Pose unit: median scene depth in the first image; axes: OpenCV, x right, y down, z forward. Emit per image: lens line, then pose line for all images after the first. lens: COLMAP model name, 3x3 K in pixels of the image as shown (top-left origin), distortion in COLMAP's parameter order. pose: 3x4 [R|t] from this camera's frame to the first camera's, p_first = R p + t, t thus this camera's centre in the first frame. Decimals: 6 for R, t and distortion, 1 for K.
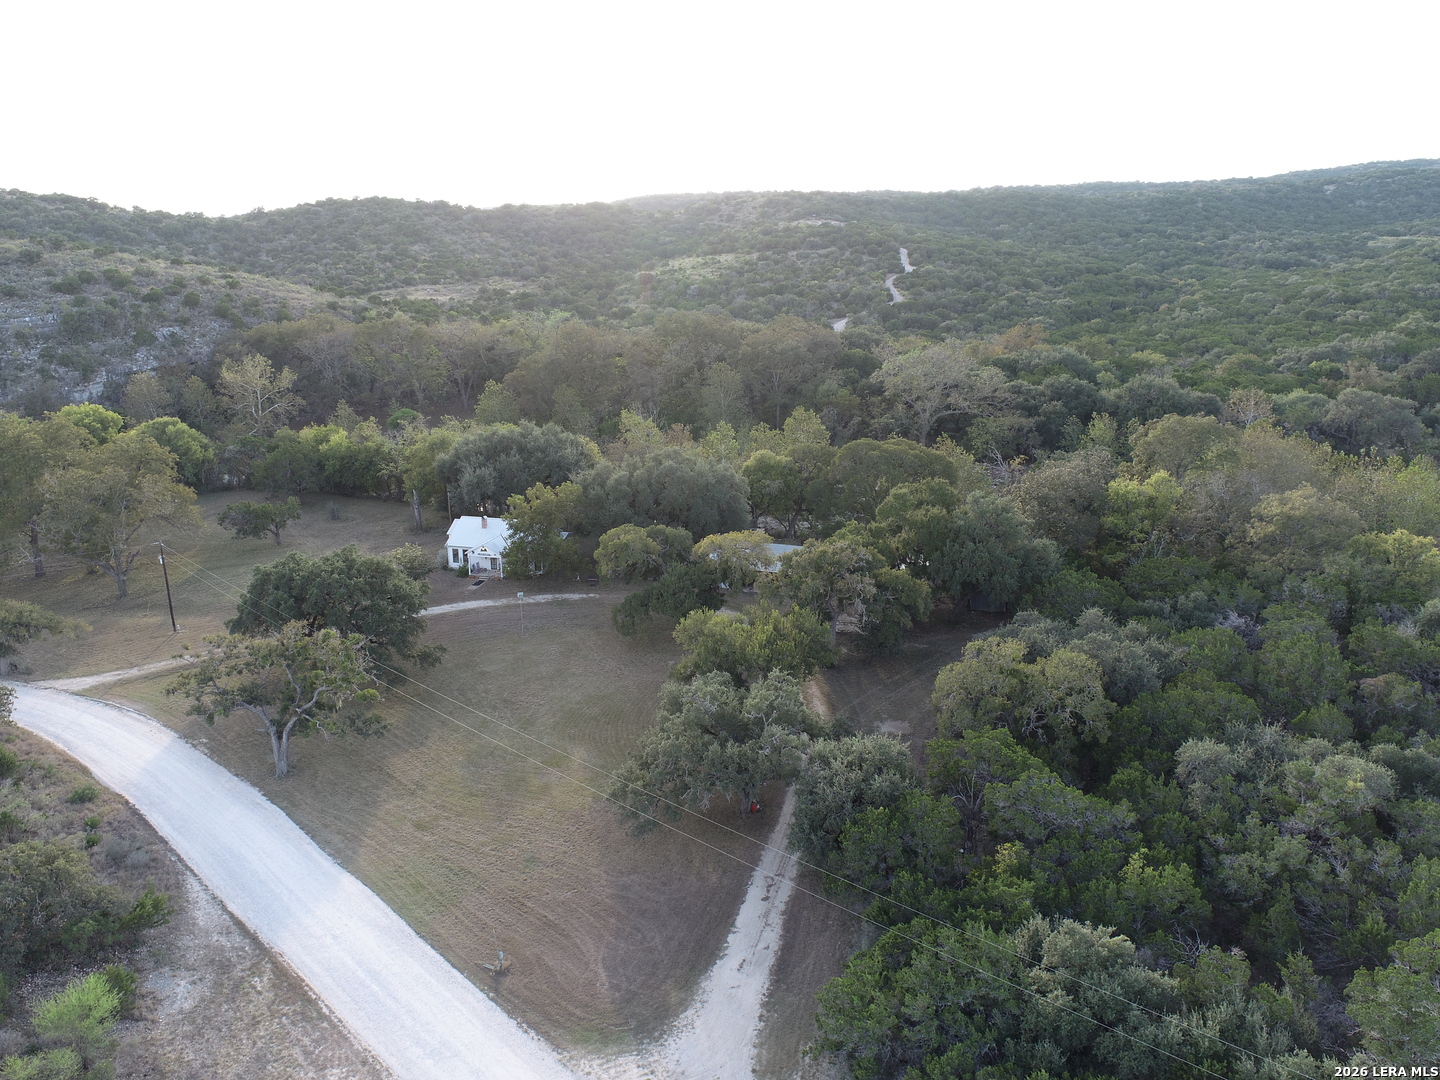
lens RADIAL K [[1099.1, 0, 720.9], [0, 1099.1, 540.0], [0, 0, 1]] dist [-0.008282, 0.005500]
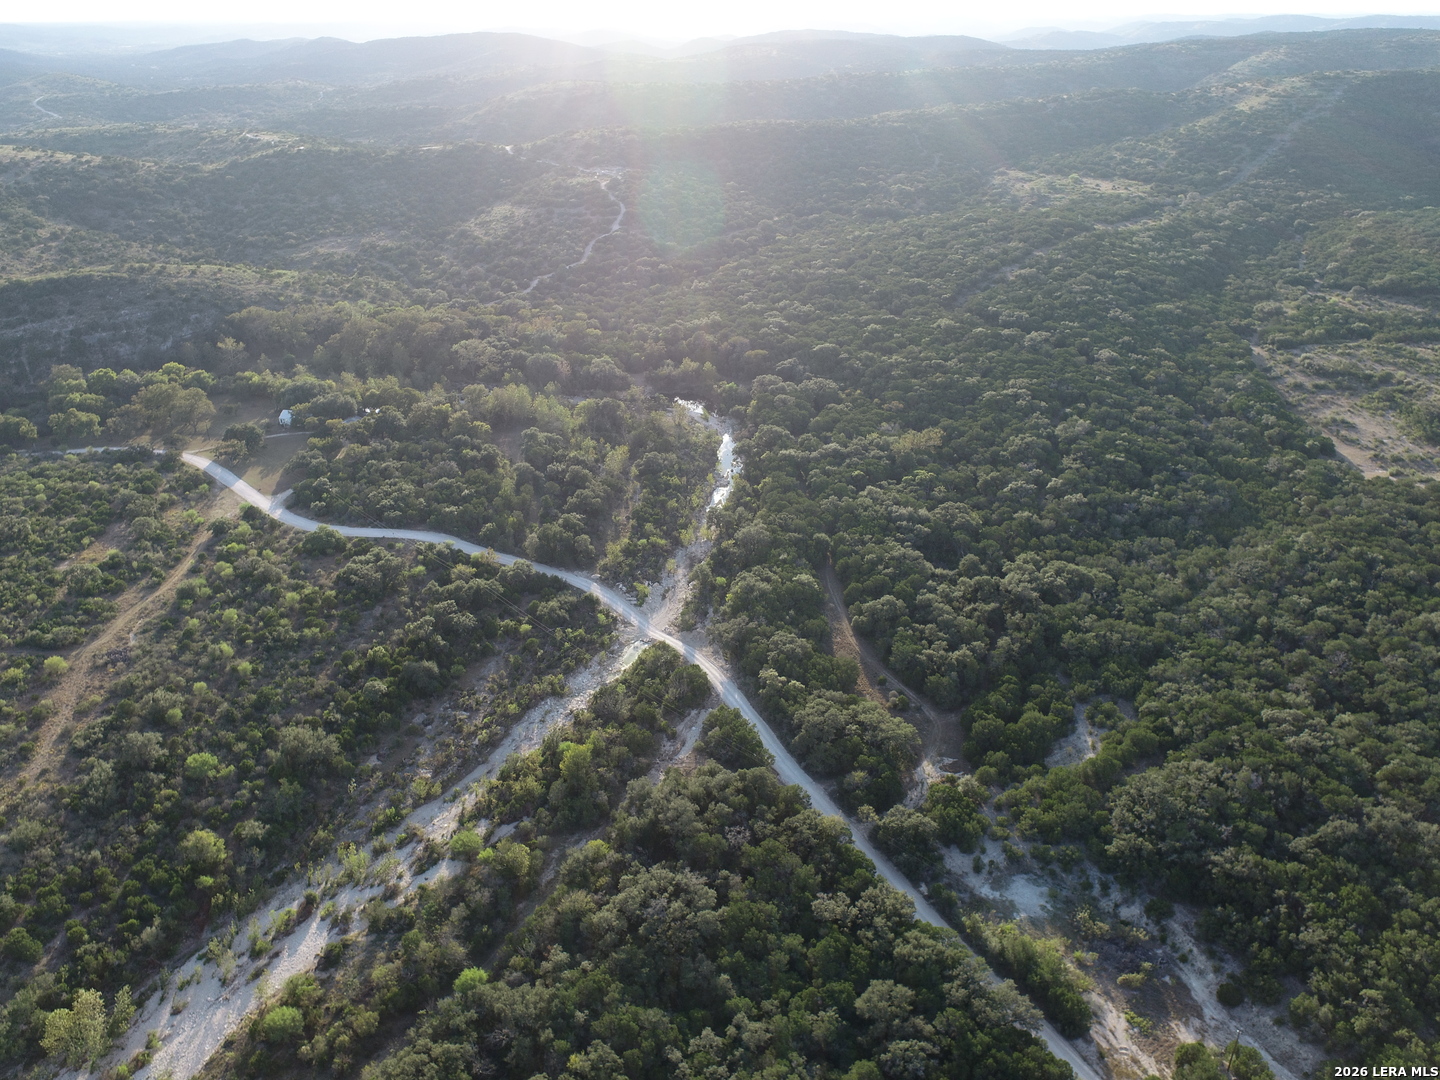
lens RADIAL K [[1099.1, 0, 718.6], [0, 1099.1, 539.8], [0, 0, 1]] dist [-0.008282, 0.005500]
pose [[0.999824, 0.008172, -0.016865, 1.415850], [-0.005131, 0.984905, 0.173017, -0.259229], [0.018024, -0.172900, 0.984774, -2.942355]]
